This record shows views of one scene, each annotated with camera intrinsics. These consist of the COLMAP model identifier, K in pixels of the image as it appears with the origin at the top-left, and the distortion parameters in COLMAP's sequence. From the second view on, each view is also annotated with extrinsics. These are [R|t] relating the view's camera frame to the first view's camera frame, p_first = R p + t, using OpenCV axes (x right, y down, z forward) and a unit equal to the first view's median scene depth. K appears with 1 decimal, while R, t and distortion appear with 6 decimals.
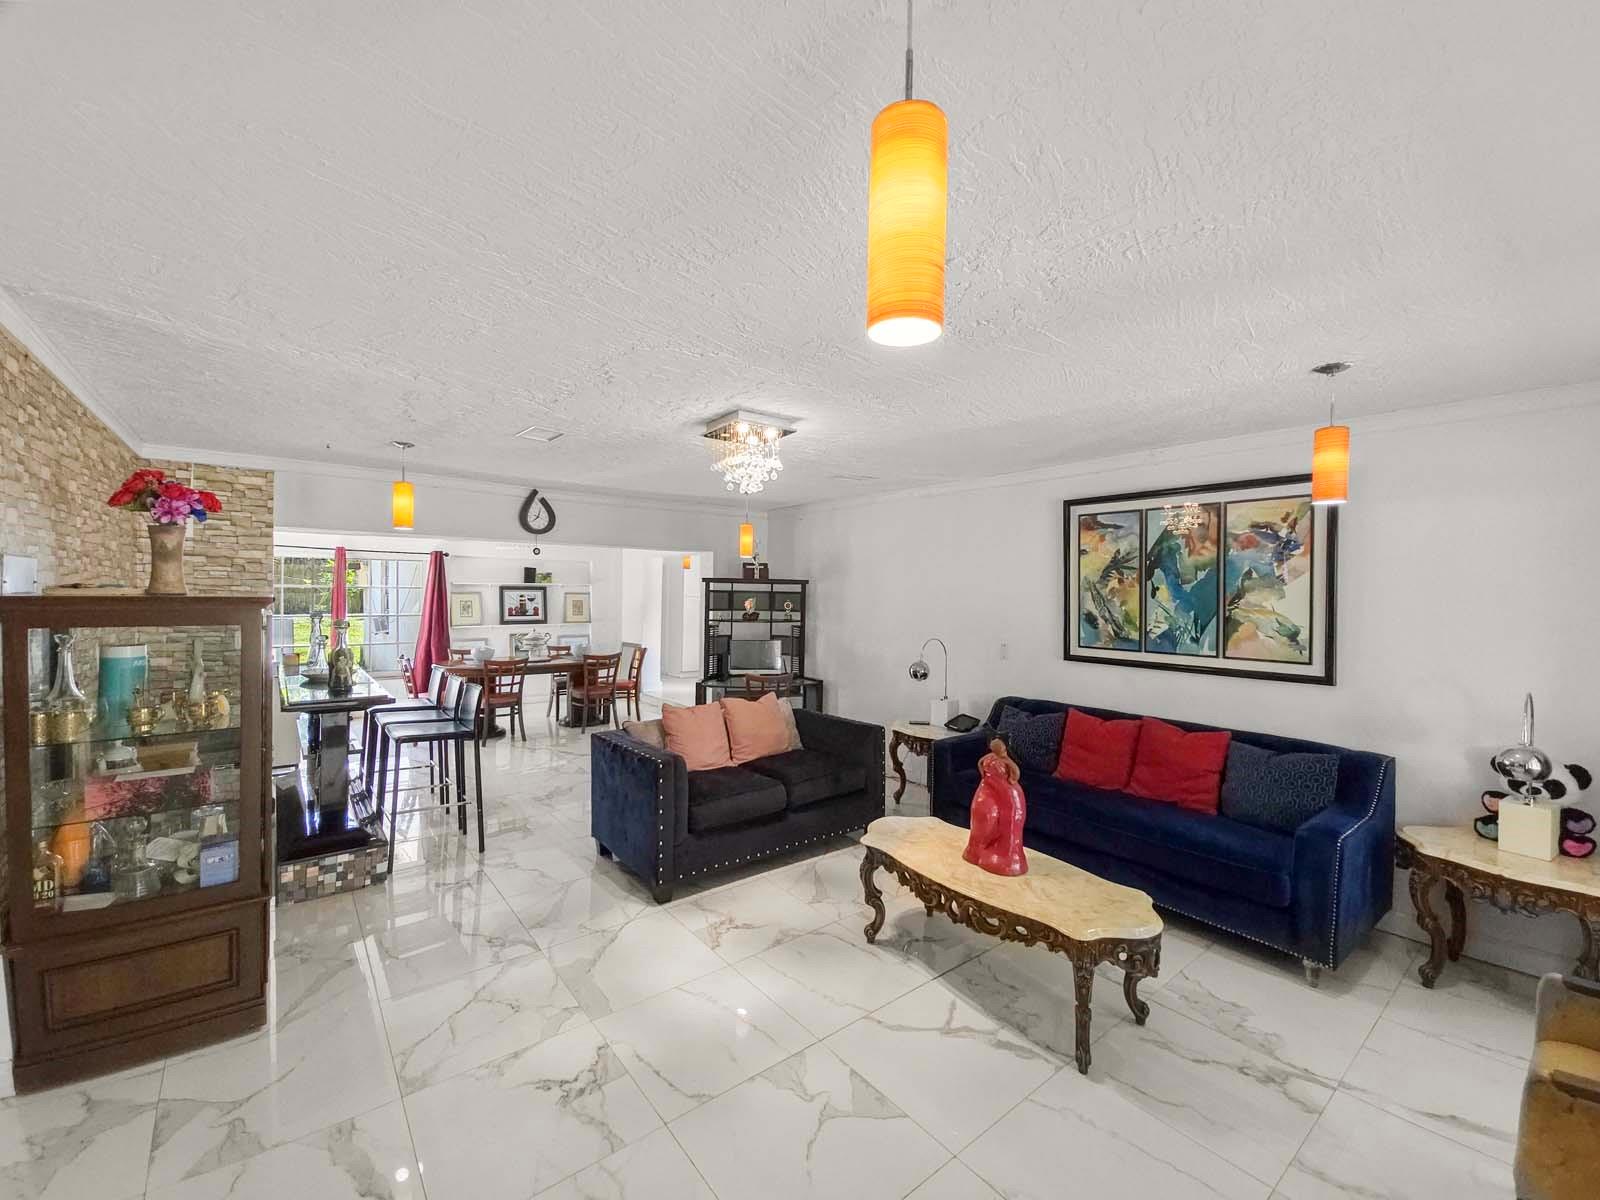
lens RADIAL K [[651.1, 0, 800.0], [0, 651.1, 600.0], [0, 0, 1]] dist [0.000900, -0.000018]
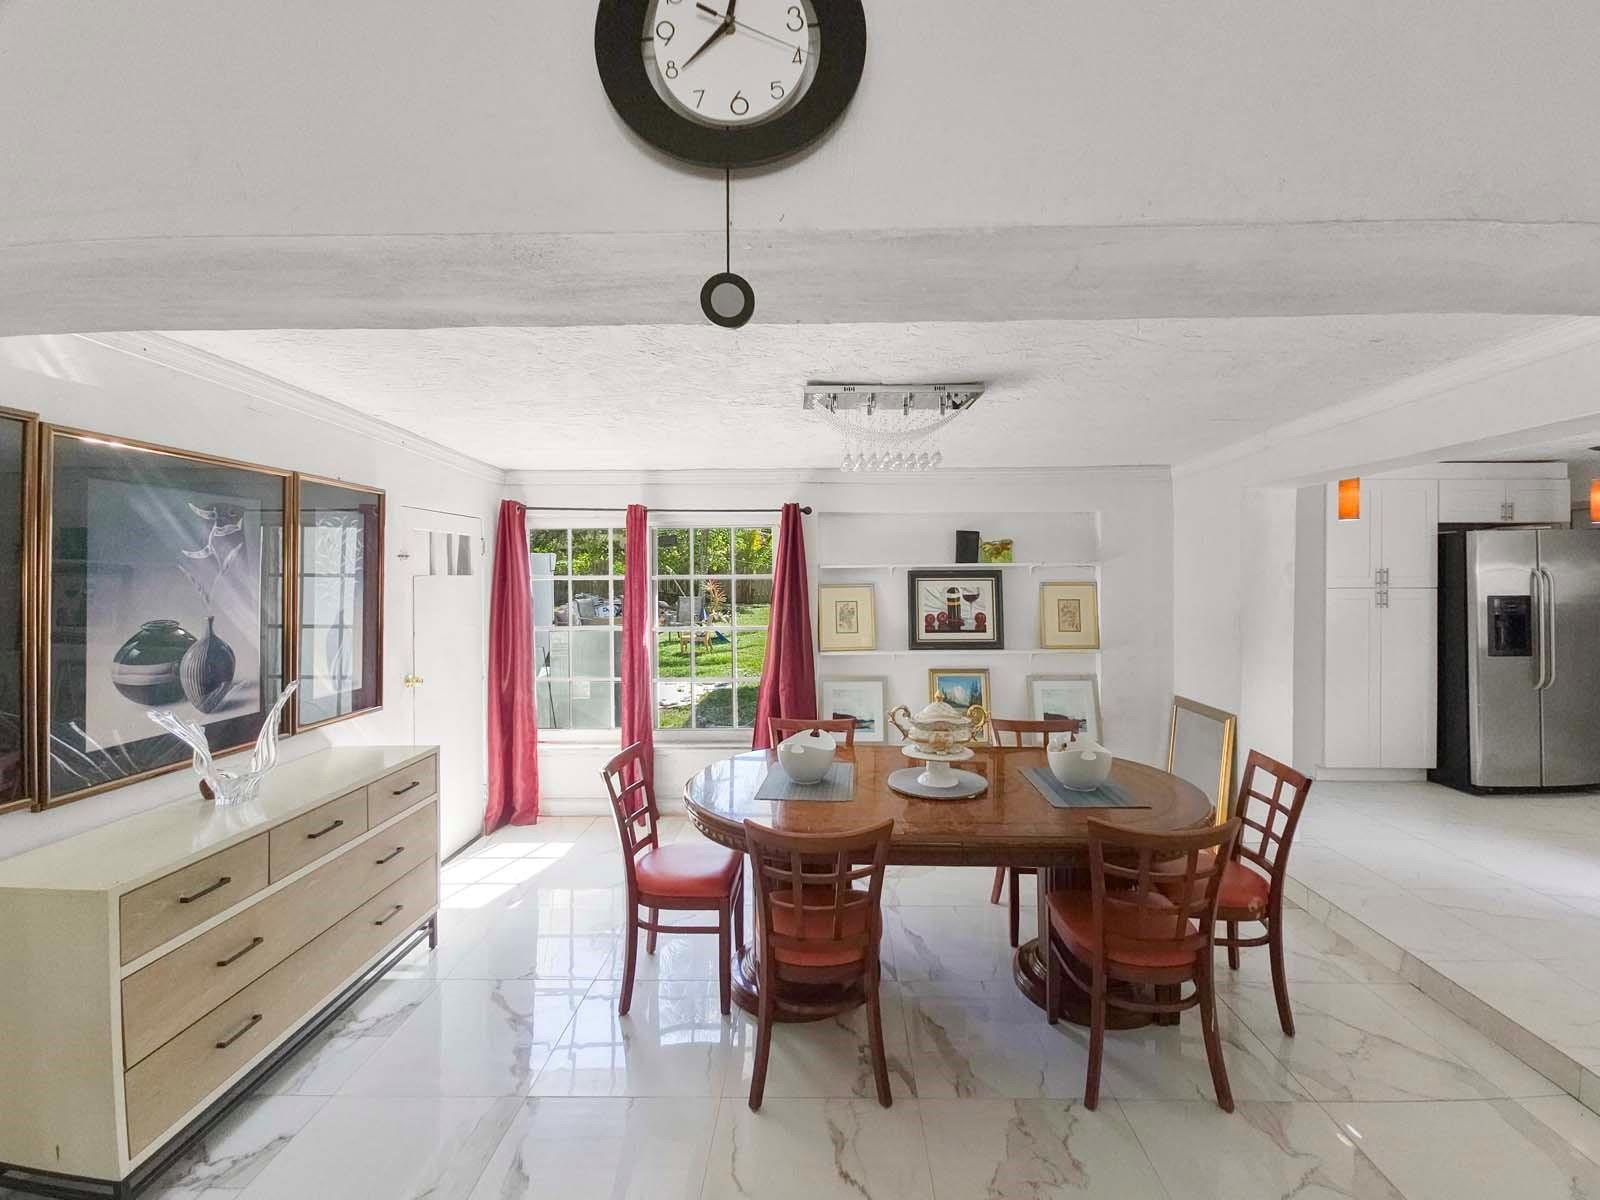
lens RADIAL K [[680.4, 0, 805.1], [0, 680.4, 571.6], [0, 0, 1]] dist [0.001377, 0.000282]
pose [[0.766505, -0.014689, -0.642071, -0.187085], [0.006508, 0.999865, -0.015106, -0.013295], [0.642206, 0.007400, 0.766497, 0.544784]]
